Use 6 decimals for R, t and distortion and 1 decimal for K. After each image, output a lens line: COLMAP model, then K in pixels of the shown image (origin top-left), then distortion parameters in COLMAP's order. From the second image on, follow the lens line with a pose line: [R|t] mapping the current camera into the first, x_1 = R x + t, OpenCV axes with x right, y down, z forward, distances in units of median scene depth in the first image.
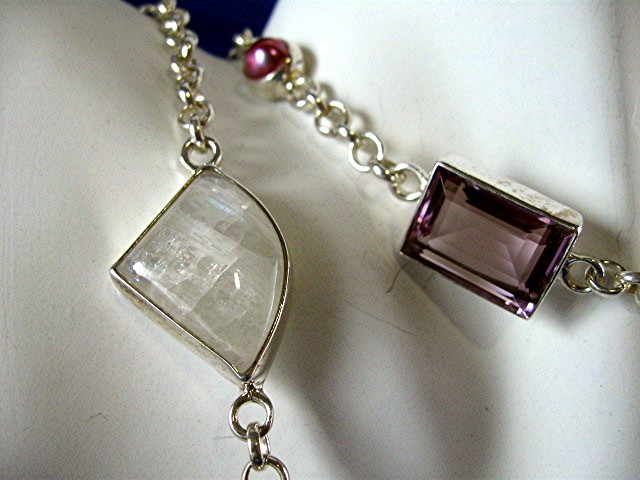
lens RADIAL K [[669.0, 0, 320.0], [0, 669.0, 240.0], [0, 0, 1]] dist [-0.046961, 0.001362]
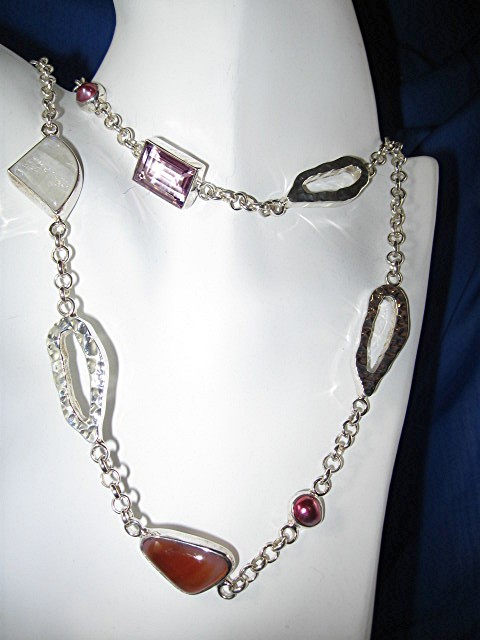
lens RADIAL K [[669.0, 0, 240.0], [0, 669.0, 320.0], [0, 0, 1]] dist [-0.046961, 0.001362]
pose [[0.996282, 0.078932, 0.034514, 0.486864], [-0.080118, 0.996190, 0.034439, 0.427624], [-0.031664, -0.037076, 0.998811, -1.453420]]
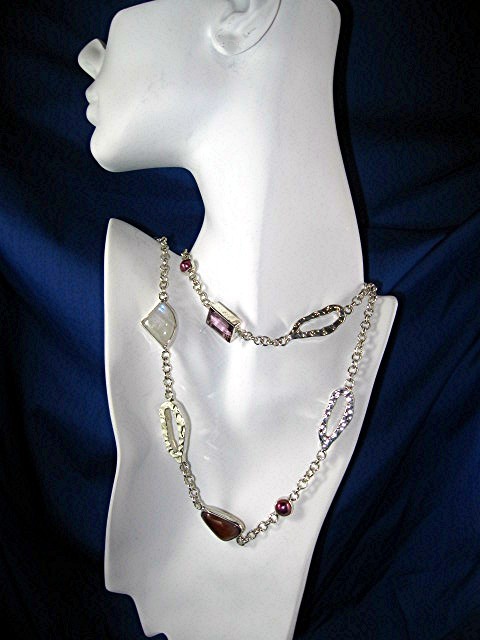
lens RADIAL K [[704.1, 0, 240.0], [0, 704.1, 320.0], [0, 0, 1]] dist [-0.022120, -0.019755]
pose [[0.958716, 0.129727, -0.253051, 1.599146], [-0.072883, 0.972251, 0.222298, -1.111283], [0.274867, -0.194677, 0.941567, -3.468148]]
